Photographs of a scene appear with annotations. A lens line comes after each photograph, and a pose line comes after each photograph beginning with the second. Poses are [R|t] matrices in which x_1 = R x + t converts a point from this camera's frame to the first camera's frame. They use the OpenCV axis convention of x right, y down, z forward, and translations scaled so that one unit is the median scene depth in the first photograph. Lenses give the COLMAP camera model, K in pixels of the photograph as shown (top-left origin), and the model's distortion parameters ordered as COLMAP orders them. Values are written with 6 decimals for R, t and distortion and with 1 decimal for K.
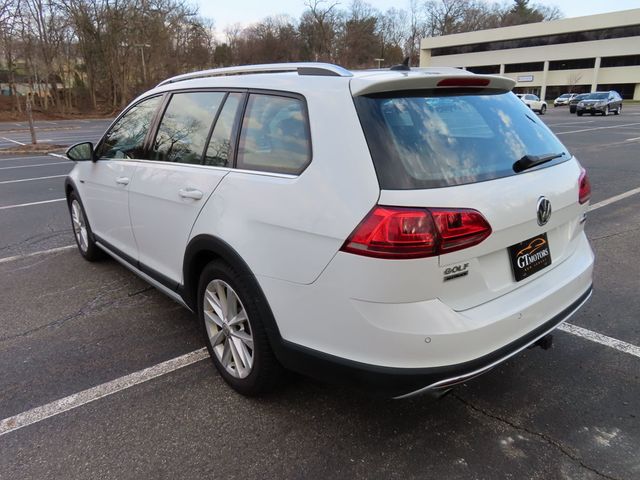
lens RADIAL K [[456.2, 0, 317.7], [0, 456.2, 241.5], [0, 0, 1]] dist [0.001258, -0.008503]
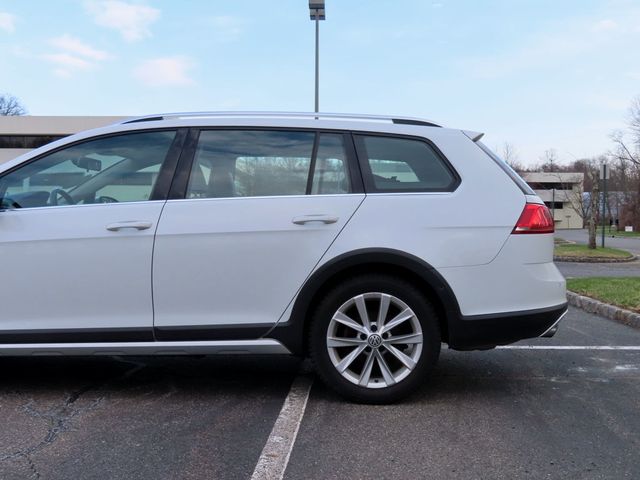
lens RADIAL K [[758.1, 0, 318.3], [0, 758.1, 239.2], [0, 0, 1]] dist [-0.025399, 0.000000]
pose [[0.665306, 0.012526, 0.746466, -1.109984], [0.200723, 0.960043, -0.195008, 0.196178], [-0.719082, 0.279573, 0.636208, -0.062812]]
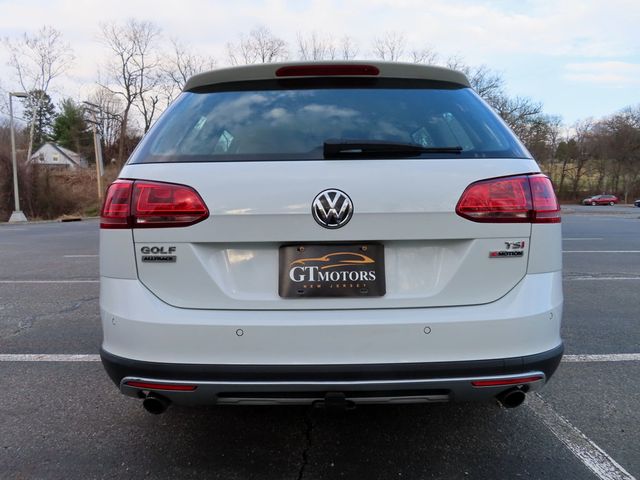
lens RADIAL K [[456.2, 0, 325.0], [0, 456.2, 244.5], [0, 0, 1]] dist [0.001258, -0.008503]
pose [[0.770717, 0.070682, -0.633245, 0.538221], [-0.193852, 0.972728, -0.127361, 0.048090], [0.606973, 0.220915, 0.763400, 0.251517]]
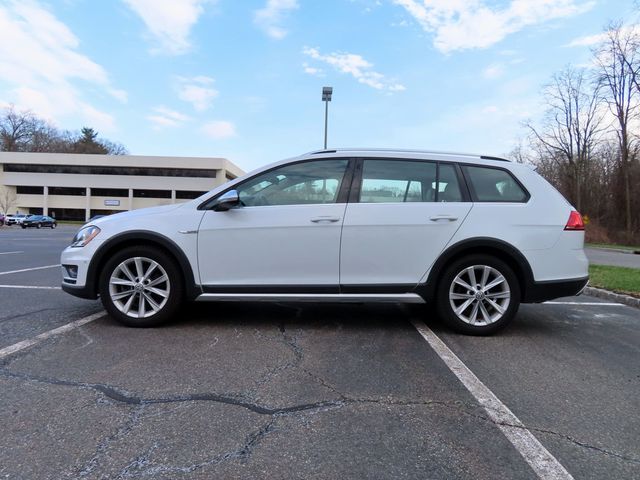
lens RADIAL K [[456.2, 0, 320.1], [0, 456.2, 239.9], [0, 0, 1]] dist [0.001258, -0.008503]
pose [[0.635684, 0.020657, 0.771673, -1.293483], [0.184759, 0.966517, -0.178071, 0.127710], [-0.749513, 0.255770, 0.610583, 0.253543]]
